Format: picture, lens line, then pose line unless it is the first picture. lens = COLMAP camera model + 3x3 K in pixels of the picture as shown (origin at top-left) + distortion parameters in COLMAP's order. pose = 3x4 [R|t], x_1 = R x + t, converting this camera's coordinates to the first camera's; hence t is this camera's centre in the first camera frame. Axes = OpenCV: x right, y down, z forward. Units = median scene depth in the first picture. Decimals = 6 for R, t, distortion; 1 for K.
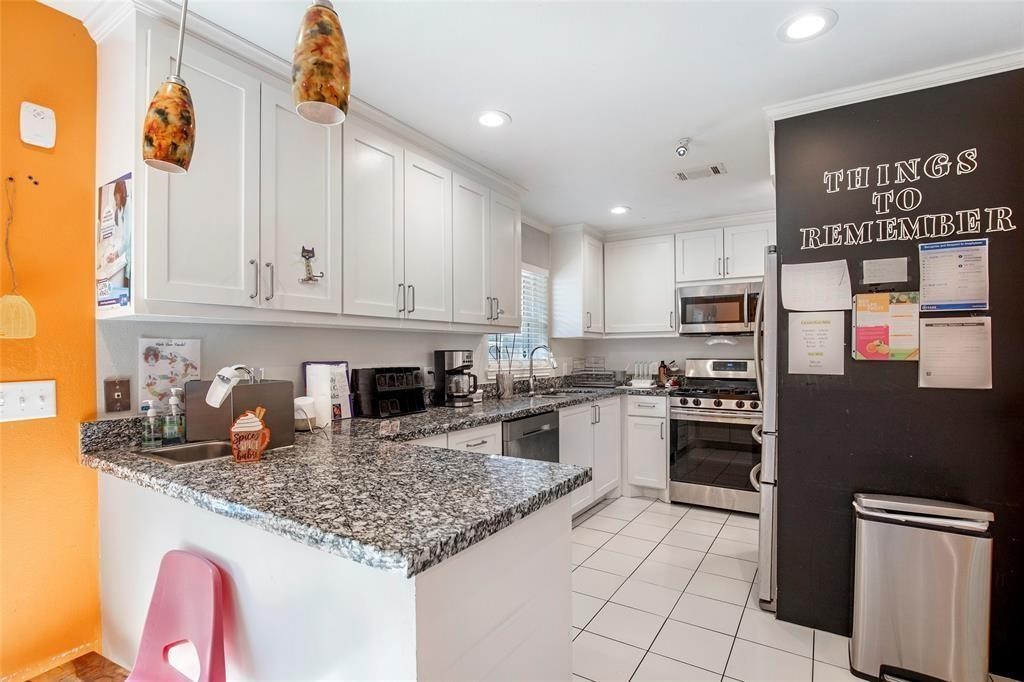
lens RADIAL K [[492.6, 0, 506.7], [0, 492.6, 350.5], [0, 0, 1]] dist [-0.025580, 0.000661]
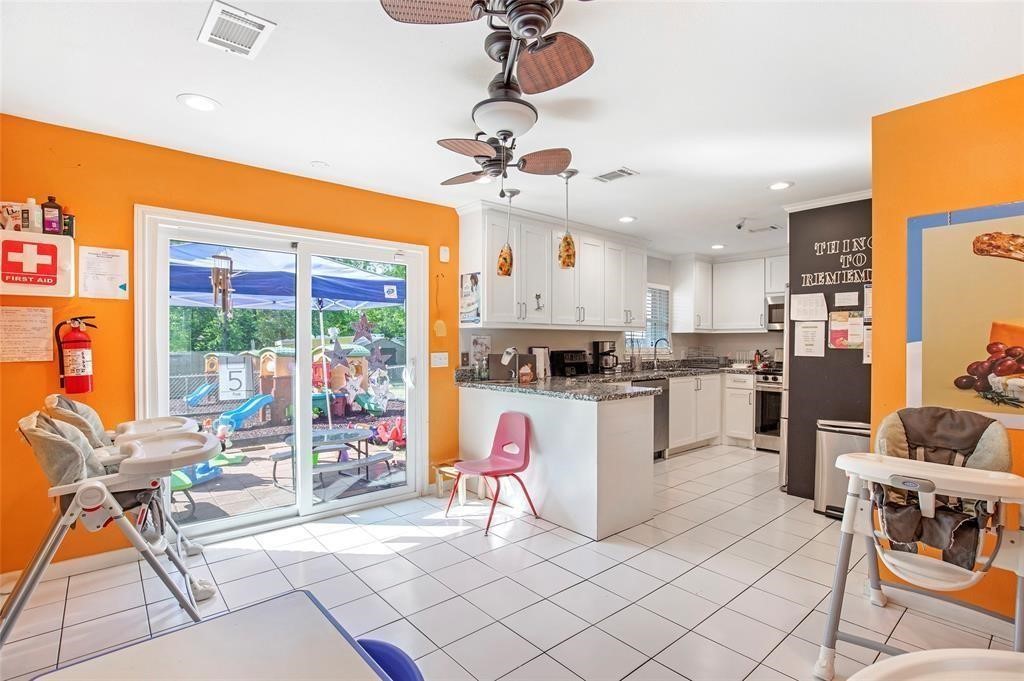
lens RADIAL K [[481.7, 0, 512.0], [0, 481.7, 340.5], [0, 0, 1]] dist [-0.025374, 0.000137]
pose [[0.959892, 0.006089, -0.280302, 0.077874], [-0.006072, 0.999981, 0.000927, -0.004095], [0.280303, 0.000812, 0.959911, -1.006798]]
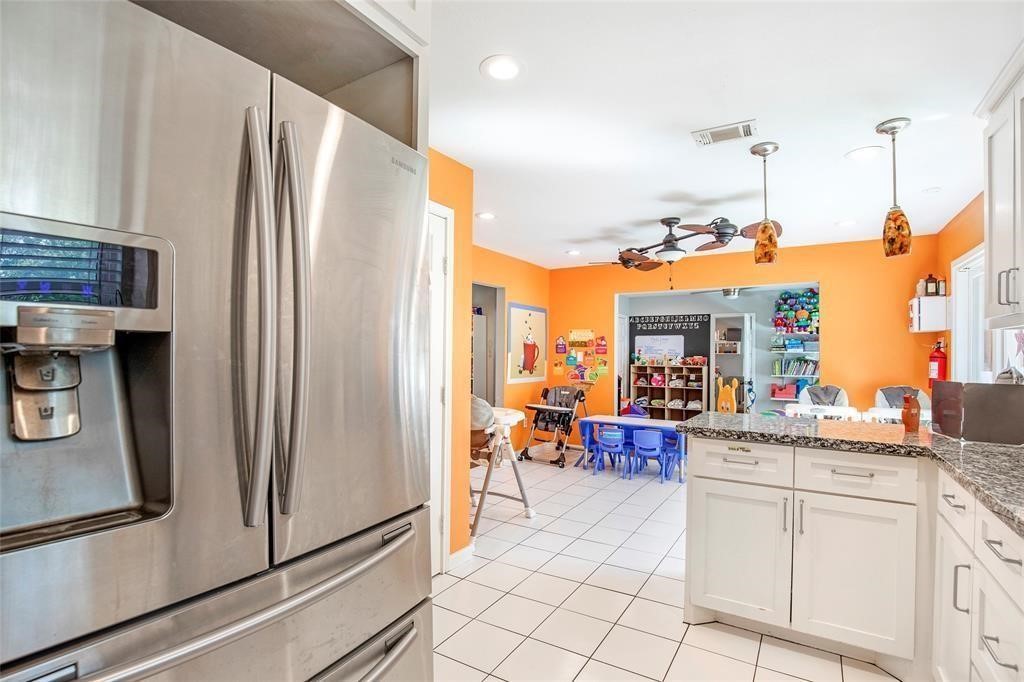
lens RADIAL K [[478.6, 0, 525.4], [0, 478.6, 348.7], [0, 0, 1]] dist [-0.023869, 0.001215]
pose [[-0.998970, -0.006911, -0.044838, 0.485928], [-0.006311, 0.999889, -0.013513, 0.006655], [0.044927, -0.013216, -0.998903, 1.633011]]
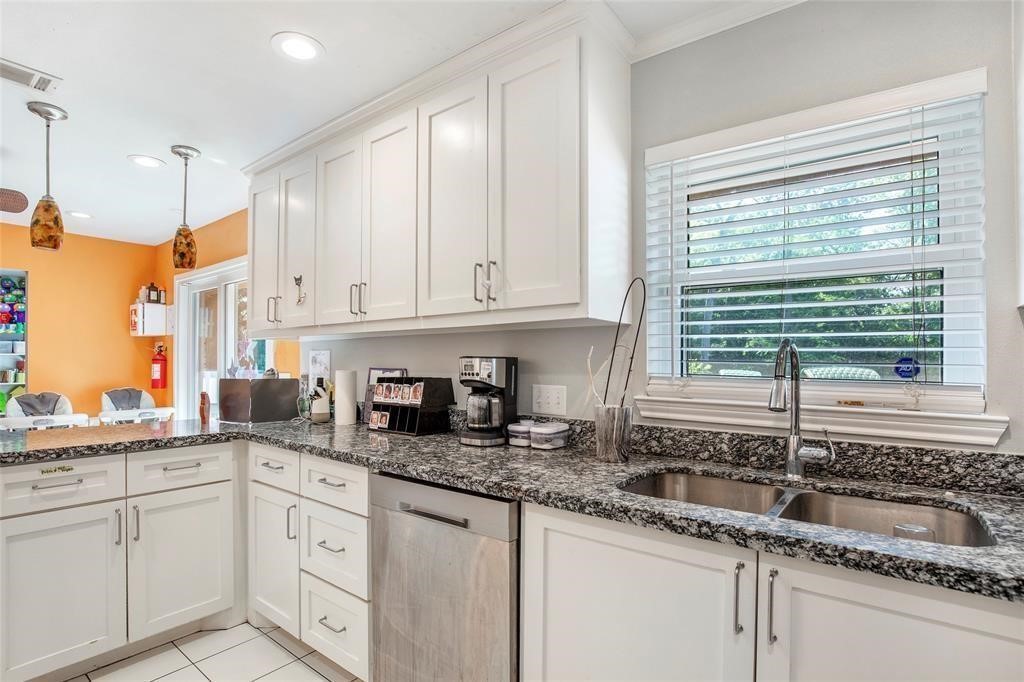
lens RADIAL K [[492.6, 0, 506.7], [0, 492.6, 350.5], [0, 0, 1]] dist [-0.025580, 0.000661]
pose [[-0.075803, -0.021325, -0.996895, 0.754353], [-0.001128, 0.999772, -0.021300, 0.008070], [0.997122, -0.000490, -0.075810, 1.515739]]
